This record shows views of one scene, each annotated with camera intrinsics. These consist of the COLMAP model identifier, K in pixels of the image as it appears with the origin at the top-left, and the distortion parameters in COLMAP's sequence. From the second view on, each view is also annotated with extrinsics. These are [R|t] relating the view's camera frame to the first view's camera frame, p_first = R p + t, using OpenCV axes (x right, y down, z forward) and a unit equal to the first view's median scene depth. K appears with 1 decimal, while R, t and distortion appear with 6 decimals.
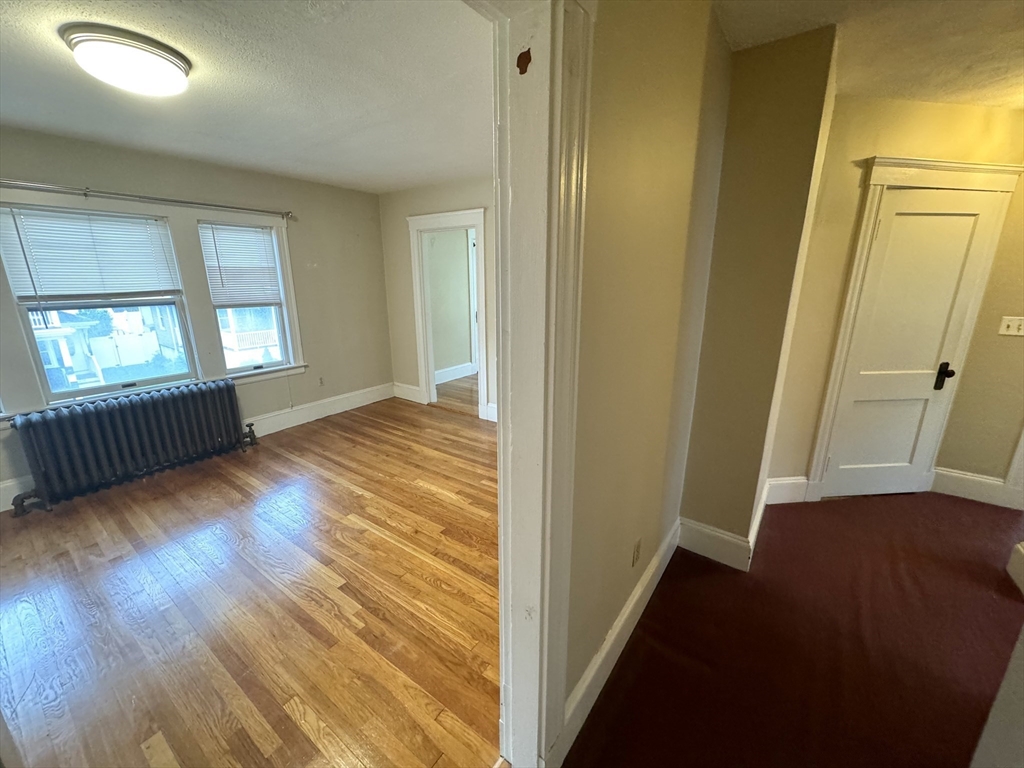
lens RADIAL K [[406.5, 0, 512.0], [0, 406.5, 384.0], [0, 0, 1]] dist [-0.002292, -0.000220]
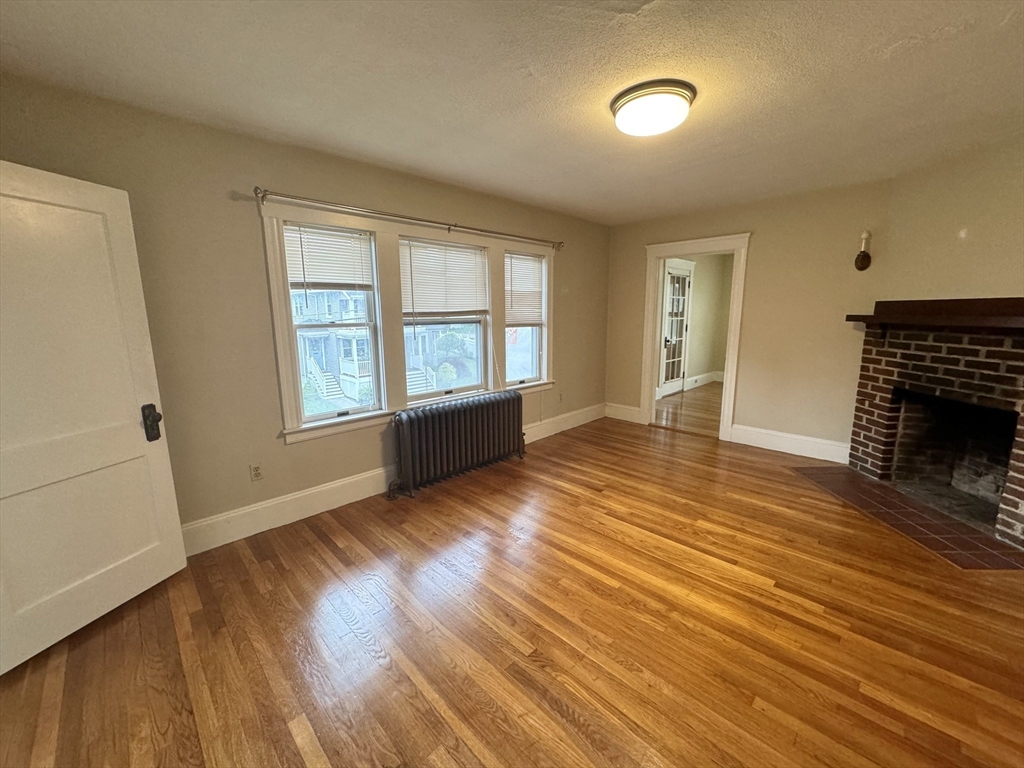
lens RADIAL K [[406.5, 0, 512.0], [0, 406.5, 384.0], [0, 0, 1]] dist [-0.002292, -0.000220]
pose [[0.986517, 0.022448, -0.162110, -0.554909], [-0.035923, 0.996093, -0.080678, 0.062370], [0.159666, 0.085414, 0.983469, -0.088340]]
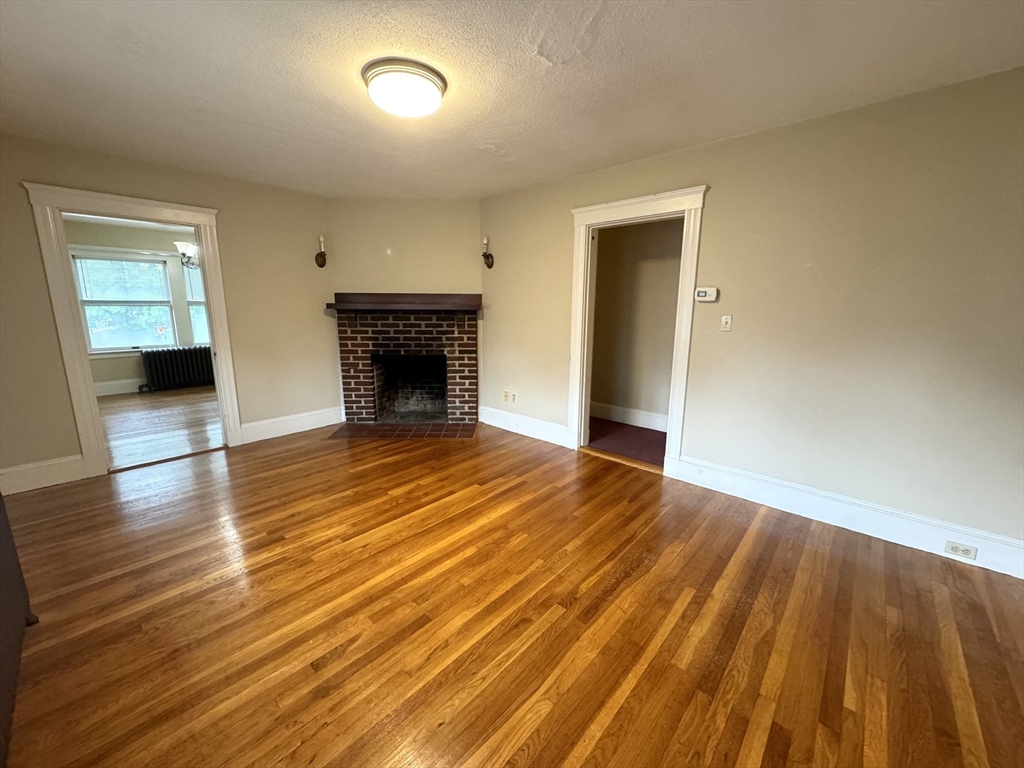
lens RADIAL K [[406.5, 0, 512.0], [0, 406.5, 384.0], [0, 0, 1]] dist [-0.002292, -0.000220]
pose [[0.107347, -0.188144, 0.976257, -1.088261], [0.249526, 0.955601, 0.156726, -0.038004], [-0.962400, 0.226777, 0.149528, 0.350120]]
